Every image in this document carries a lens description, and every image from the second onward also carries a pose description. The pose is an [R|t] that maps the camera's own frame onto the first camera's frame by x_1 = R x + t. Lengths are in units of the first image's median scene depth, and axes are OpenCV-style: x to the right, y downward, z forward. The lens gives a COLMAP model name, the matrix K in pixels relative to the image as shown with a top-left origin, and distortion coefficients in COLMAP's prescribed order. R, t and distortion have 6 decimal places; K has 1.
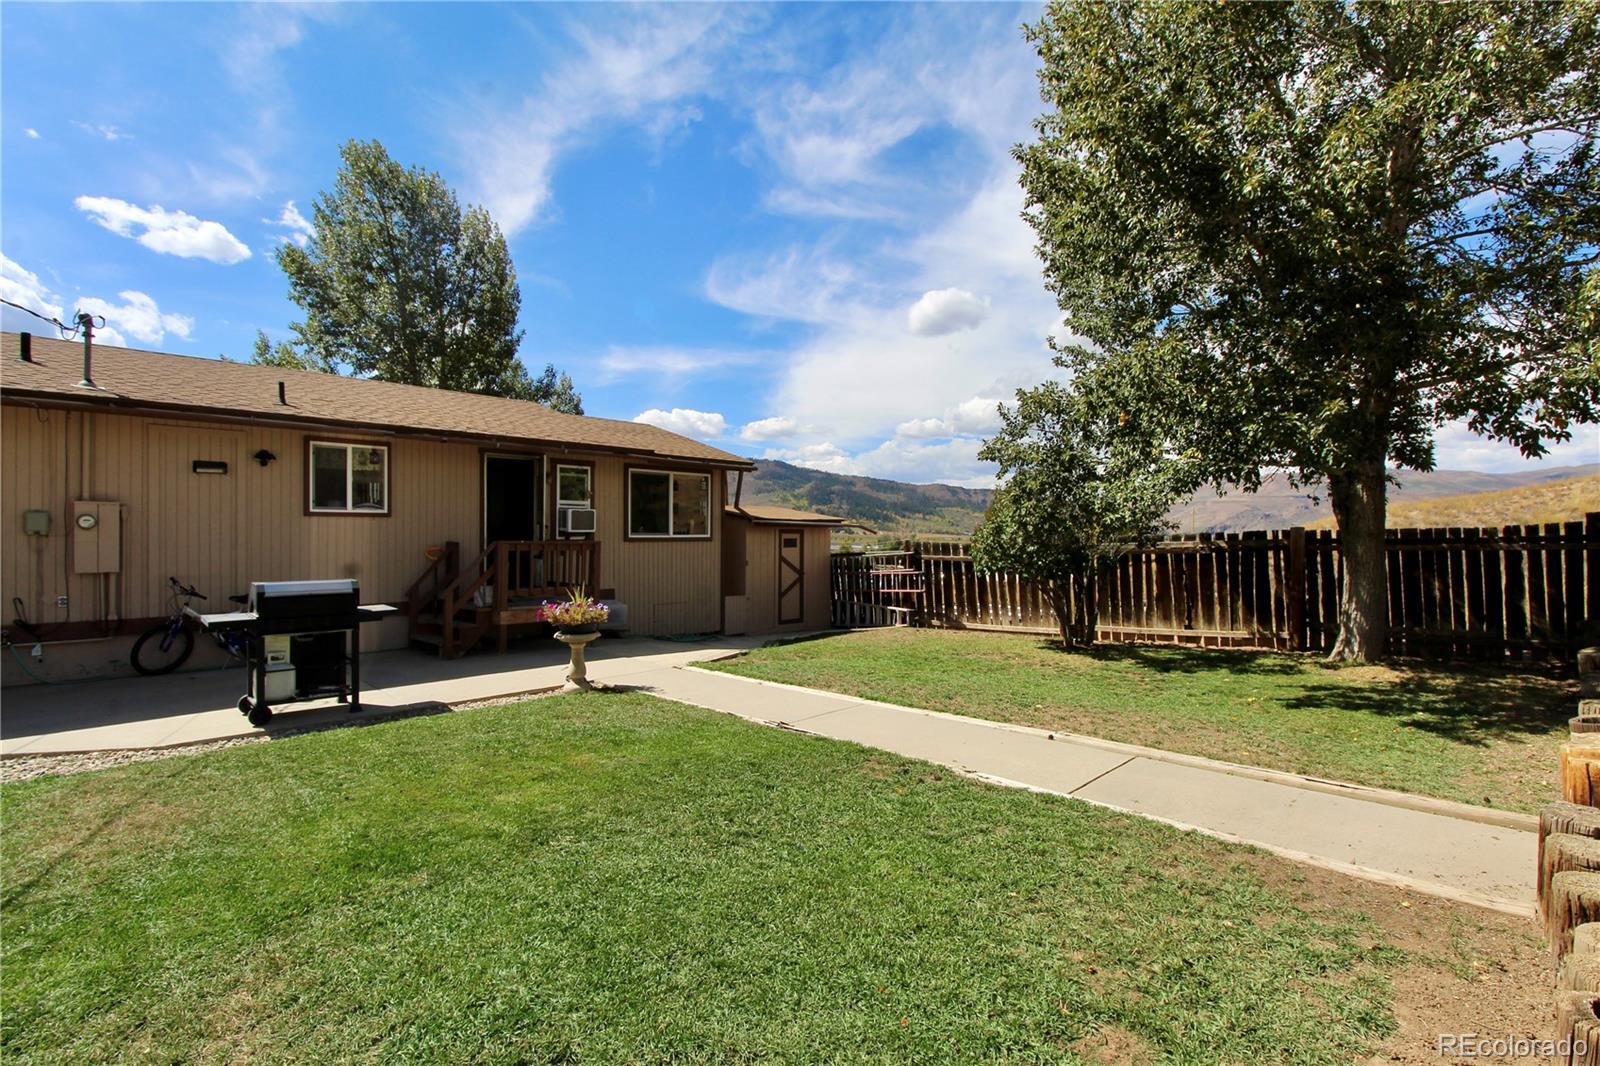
lens RADIAL K [[727.8, 0, 790.0], [0, 727.8, 540.5], [0, 0, 1]] dist [-0.019334, -0.000313]
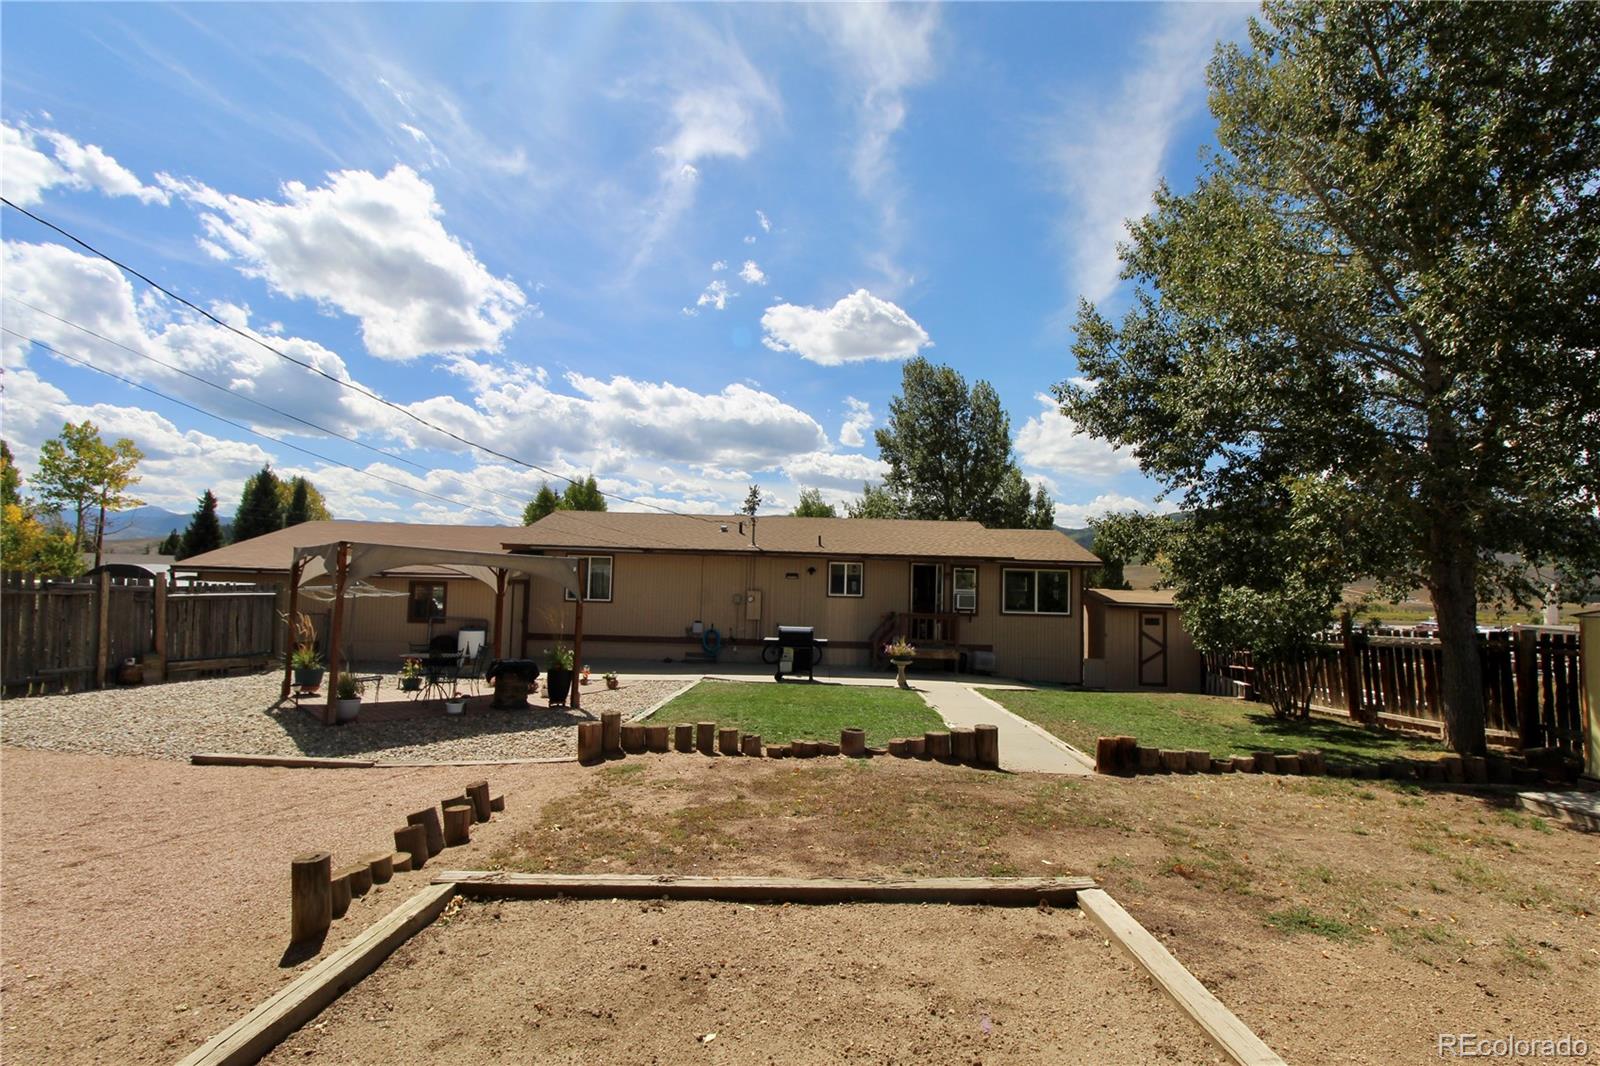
lens RADIAL K [[727.8, 0, 790.0], [0, 727.8, 540.5], [0, 0, 1]] dist [-0.019334, -0.000313]
pose [[0.654171, -0.033531, -0.755603, 0.853582], [-0.031864, 0.996908, -0.071825, -0.041822], [0.755675, 0.071062, 0.651080, -0.475047]]
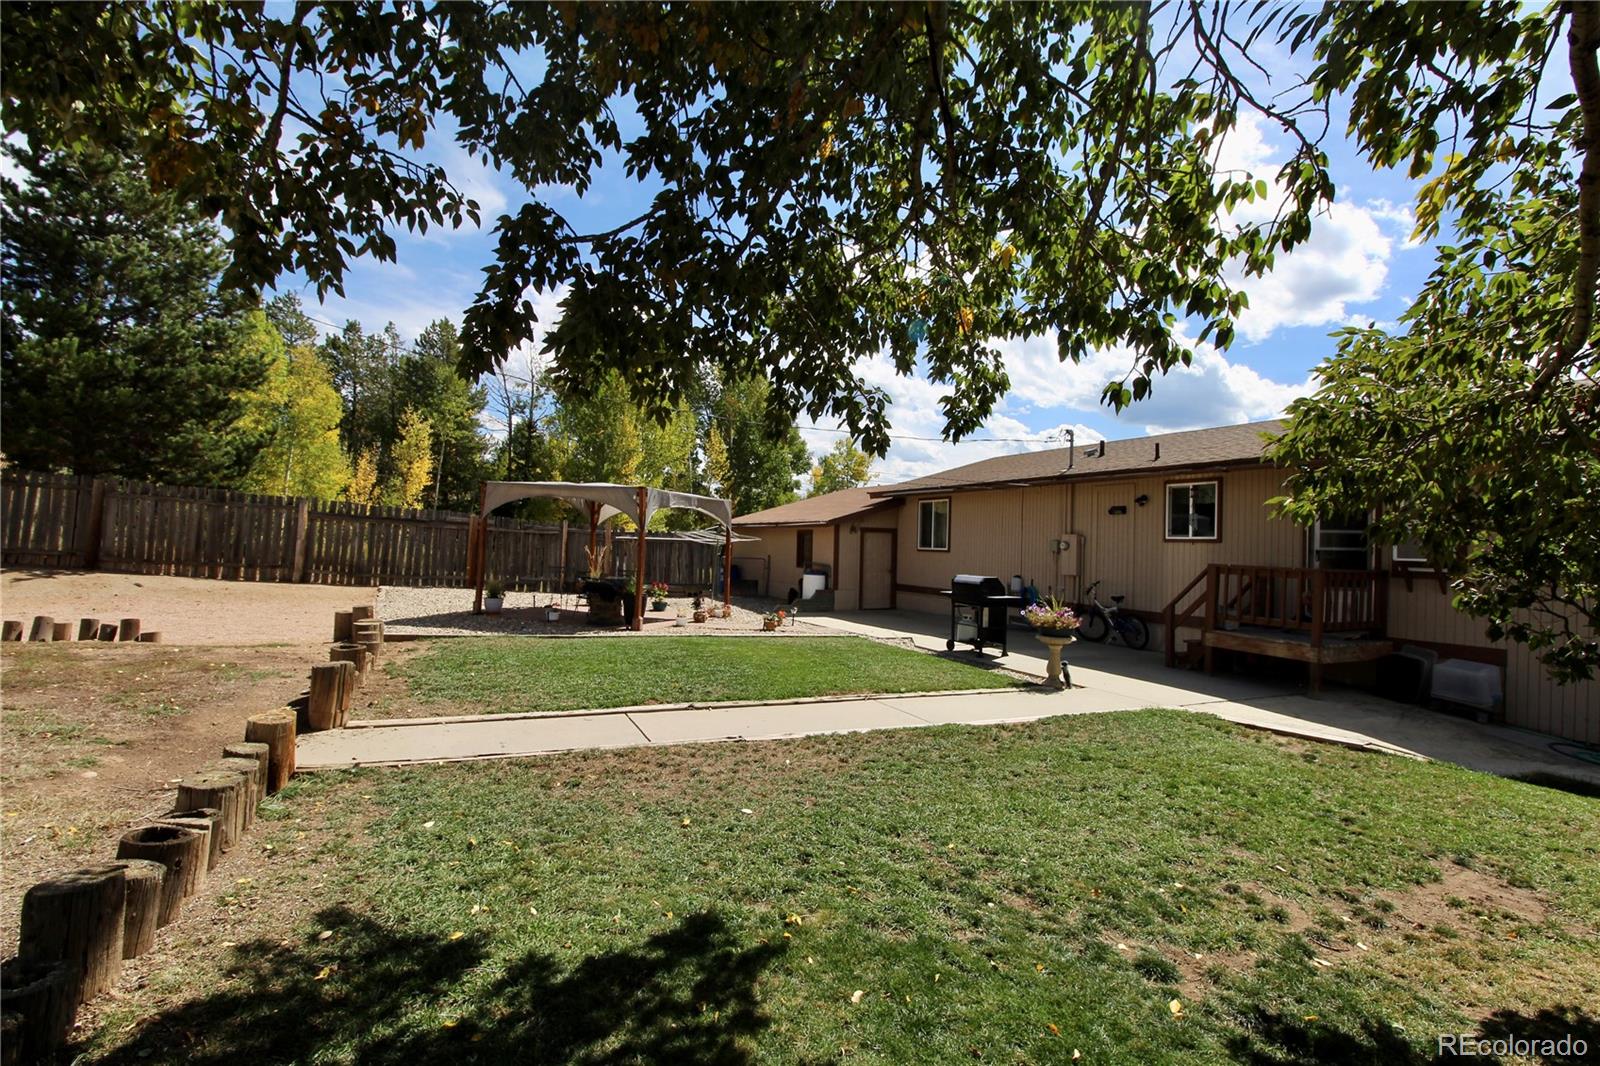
lens RADIAL K [[727.8, 0, 790.0], [0, 727.8, 540.5], [0, 0, 1]] dist [-0.019334, -0.000313]
pose [[-0.369166, -0.013780, -0.929261, 0.767427], [-0.040014, 0.999199, 0.001079, -0.010950], [0.928502, 0.037582, -0.369422, 0.827883]]
